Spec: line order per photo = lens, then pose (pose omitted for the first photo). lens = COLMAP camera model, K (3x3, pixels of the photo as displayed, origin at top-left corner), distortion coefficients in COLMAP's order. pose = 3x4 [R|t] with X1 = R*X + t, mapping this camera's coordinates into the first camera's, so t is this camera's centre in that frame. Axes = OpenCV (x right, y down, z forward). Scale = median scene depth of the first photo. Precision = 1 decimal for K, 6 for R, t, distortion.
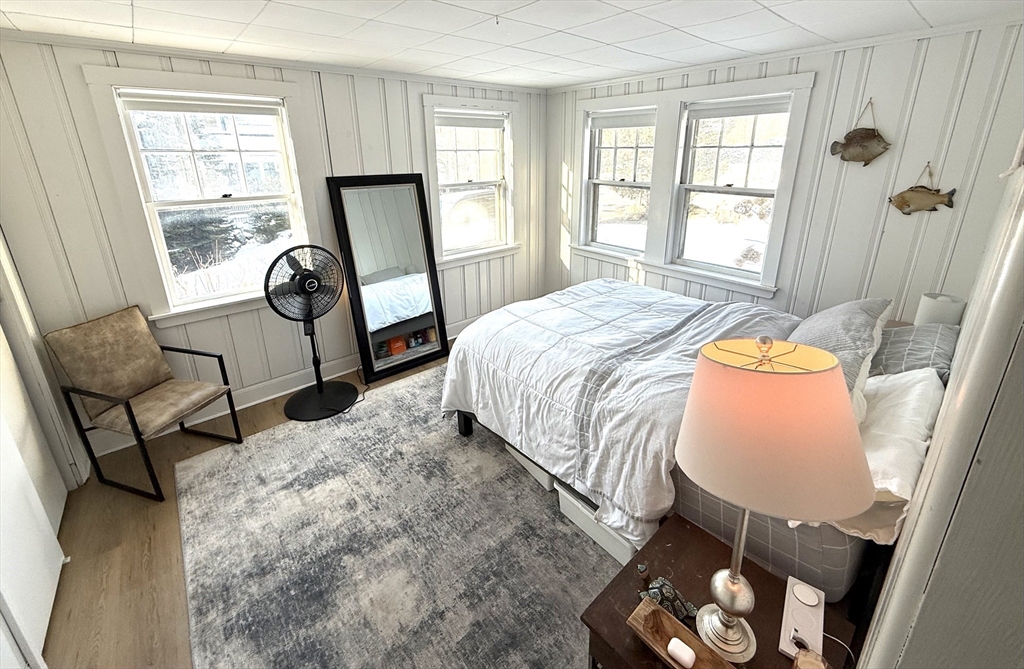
lens RADIAL K [[418.0, 0, 512.0], [0, 418.0, 280.0], [0, 0, 1]] dist [-0.000794, -0.000042]
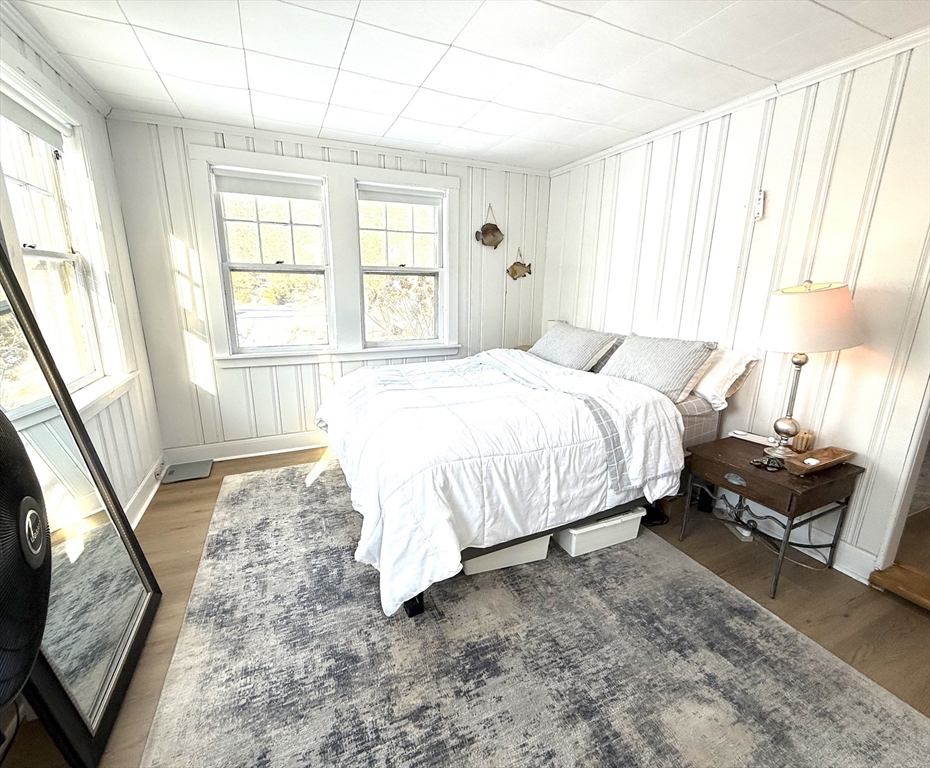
lens RADIAL K [[407.7, 0, 465.0], [0, 407.7, 384.0], [0, 0, 1]] dist [-0.000494, -0.000300]
pose [[0.286238, -0.217835, 0.933068, -0.696644], [0.269460, 0.952813, 0.139782, -0.043742], [-0.919488, 0.211414, 0.331429, 0.740269]]
